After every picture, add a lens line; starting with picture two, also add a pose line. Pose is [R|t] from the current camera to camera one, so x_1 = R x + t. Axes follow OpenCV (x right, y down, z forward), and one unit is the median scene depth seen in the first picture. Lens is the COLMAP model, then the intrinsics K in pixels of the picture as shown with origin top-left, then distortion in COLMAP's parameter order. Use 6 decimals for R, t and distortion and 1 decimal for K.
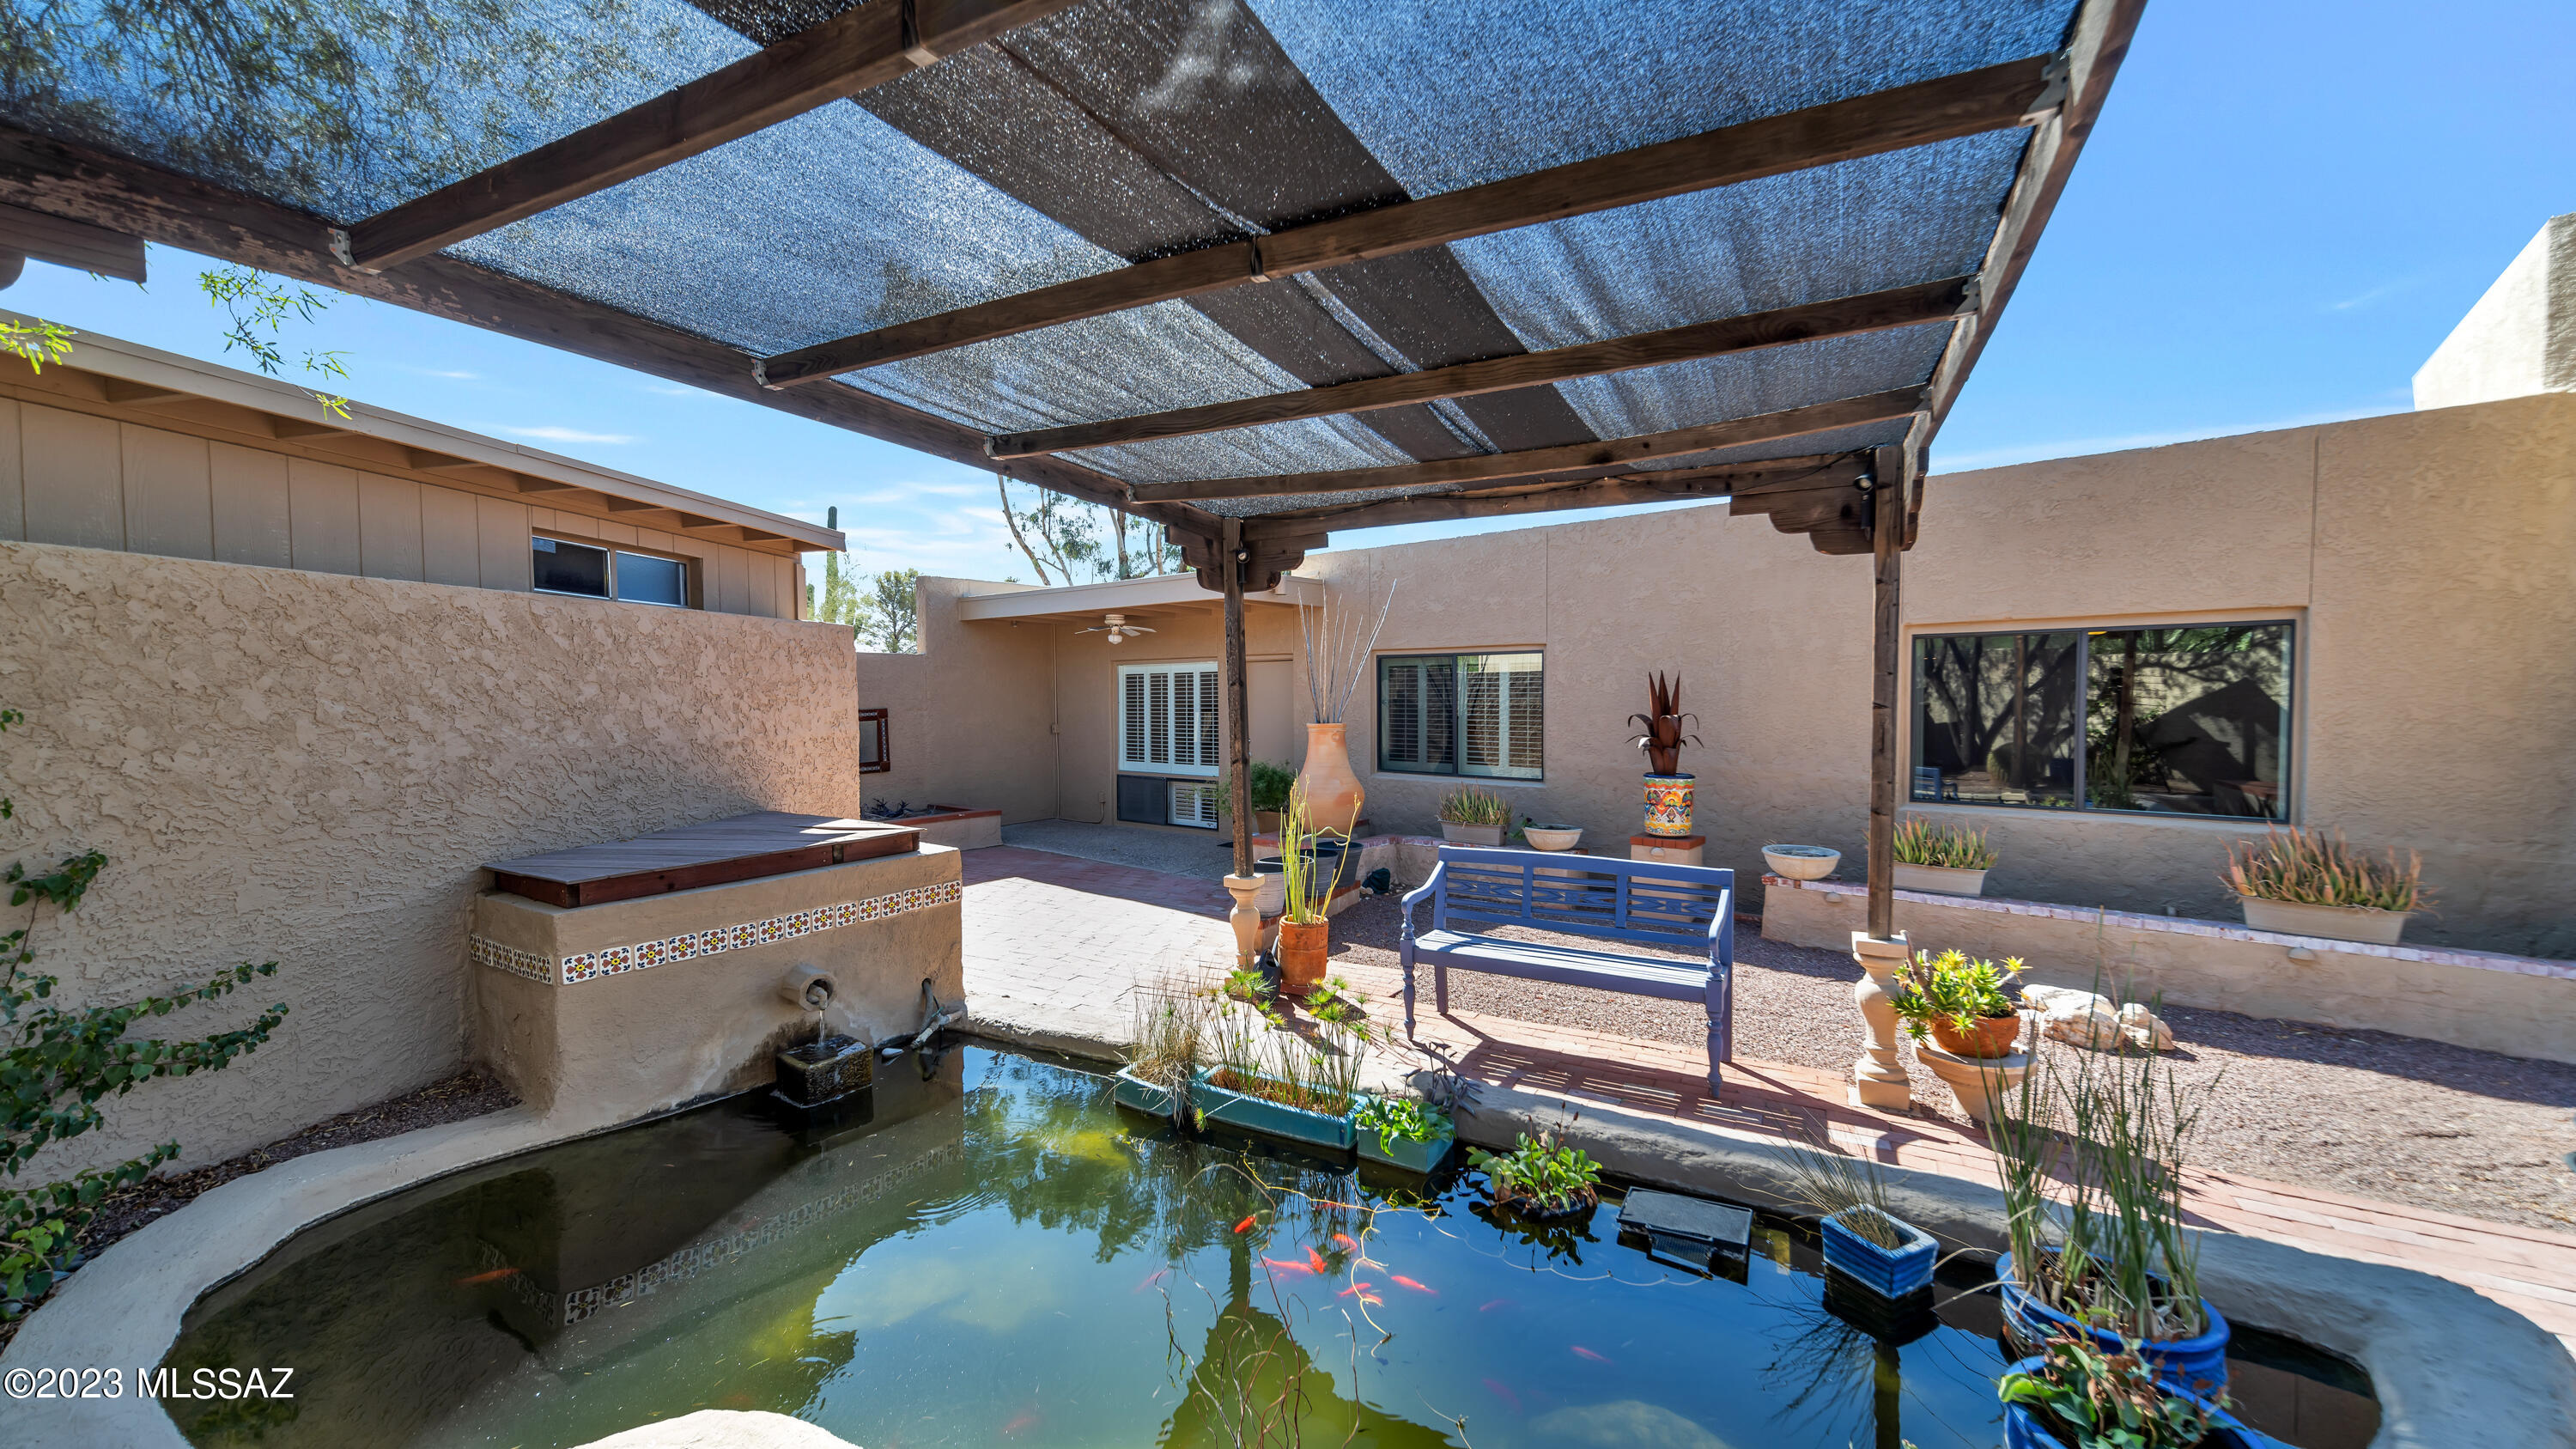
lens RADIAL K [[999.3, 0, 1282.8], [0, 999.3, 718.4], [0, 0, 1]] dist [0.000623, 0.000004]
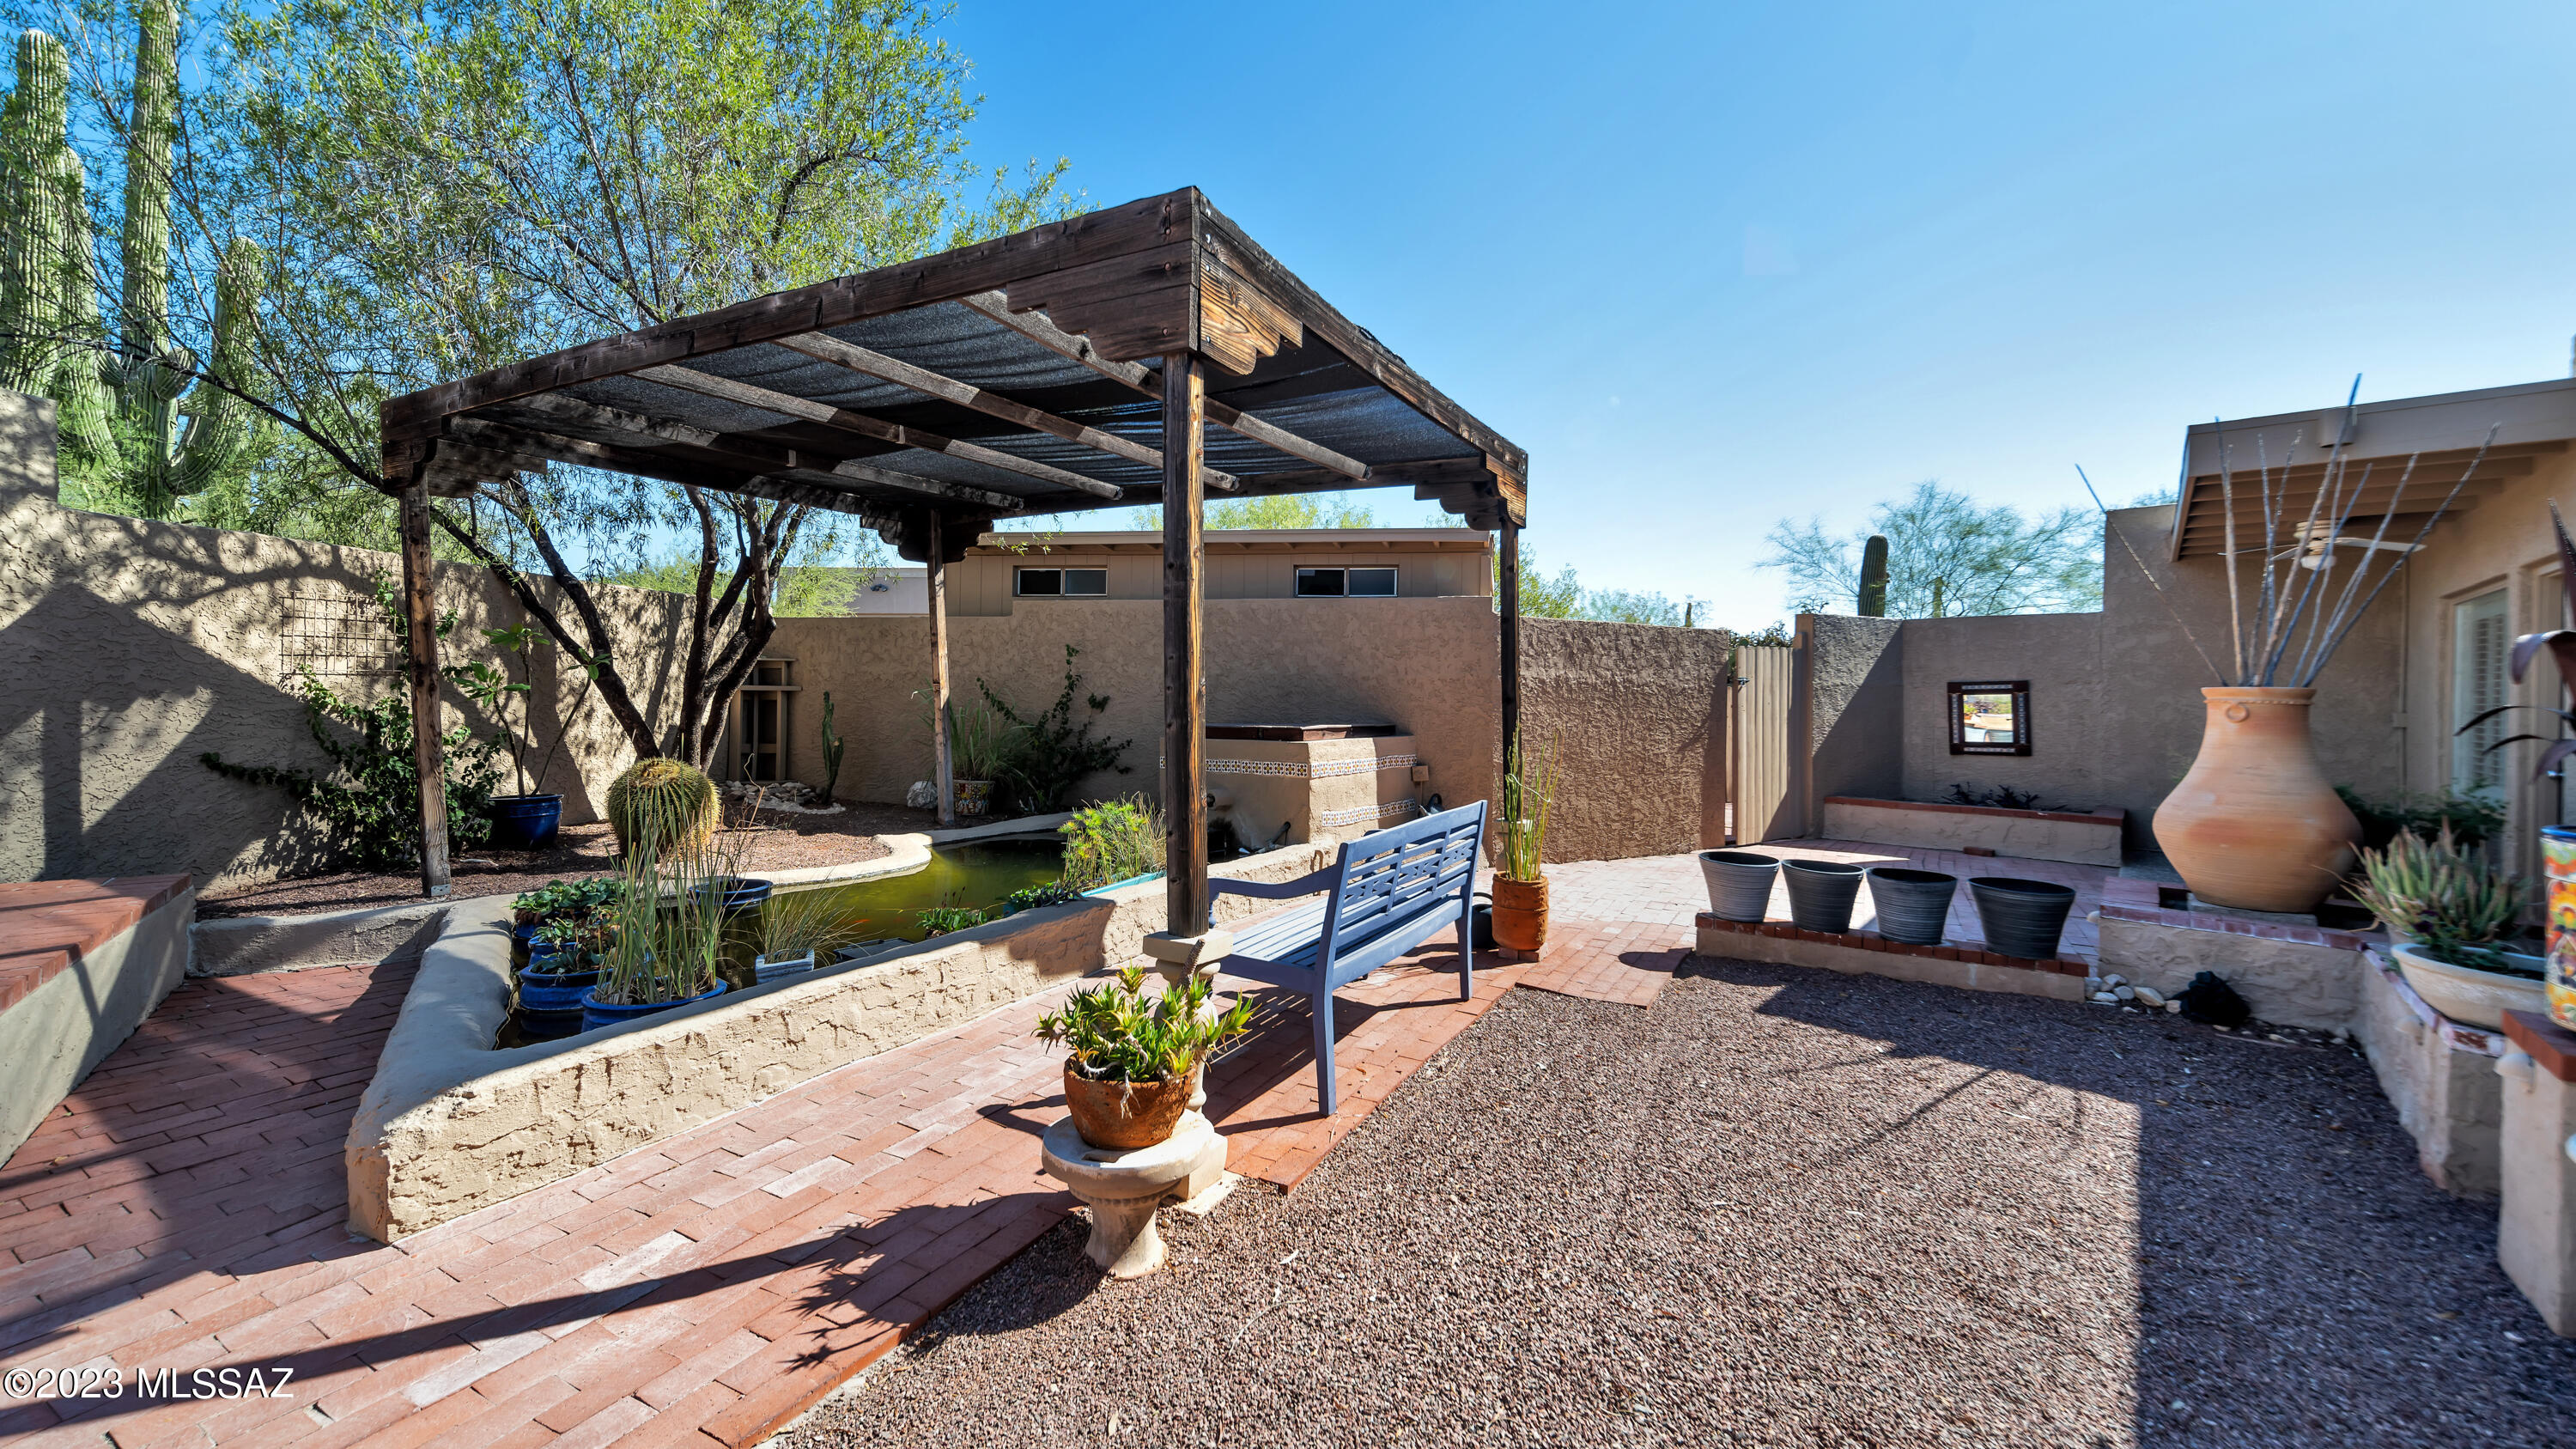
lens RADIAL K [[999.3, 0, 1283.4], [0, 999.3, 710.6], [0, 0, 1]] dist [0.000623, 0.000004]
pose [[-0.032918, 0.023017, -0.999193, 1.221659], [-0.041290, 0.998850, 0.024370, 0.050634], [0.998605, 0.042059, -0.031929, 1.039975]]
